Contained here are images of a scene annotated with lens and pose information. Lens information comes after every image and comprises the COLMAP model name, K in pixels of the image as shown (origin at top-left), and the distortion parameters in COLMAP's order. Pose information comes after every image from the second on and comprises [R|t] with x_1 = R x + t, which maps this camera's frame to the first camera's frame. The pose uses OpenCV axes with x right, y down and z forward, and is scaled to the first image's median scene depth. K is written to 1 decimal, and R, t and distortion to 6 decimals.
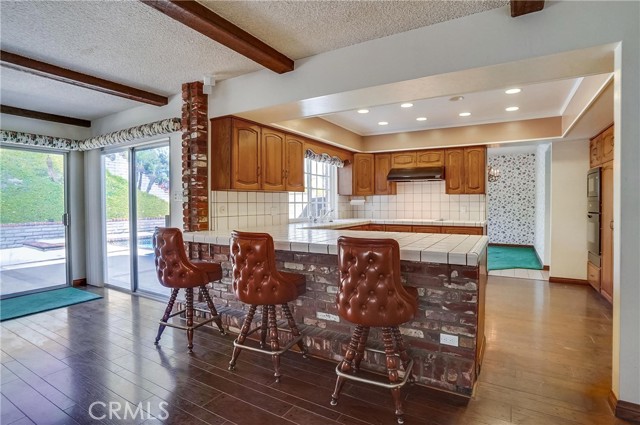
lens RADIAL K [[323.8, 0, 320.0], [0, 323.8, 212.5], [0, 0, 1]] dist [-0.081932, 0.032601]
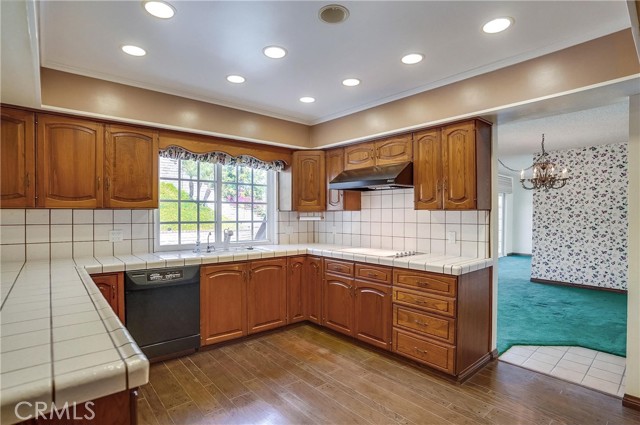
lens RADIAL K [[323.8, 0, 320.0], [0, 323.8, 212.5], [0, 0, 1]] dist [-0.081932, 0.032601]
pose [[0.951608, 0.002601, -0.307303, 0.508333], [-0.013550, 0.999347, -0.033501, -0.038624], [0.307015, 0.036043, 0.951022, 0.490913]]
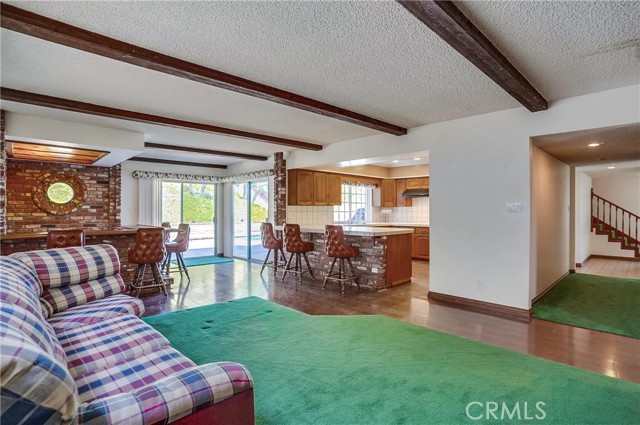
lens RADIAL K [[318.5, 0, 331.6], [0, 318.5, 210.8], [0, 0, 1]] dist [-0.073801, 0.024294]
pose [[0.969556, 0.004854, -0.244821, 0.331945], [-0.012063, 0.999536, -0.027955, 0.012967], [0.244572, 0.030057, 0.969165, -0.685563]]
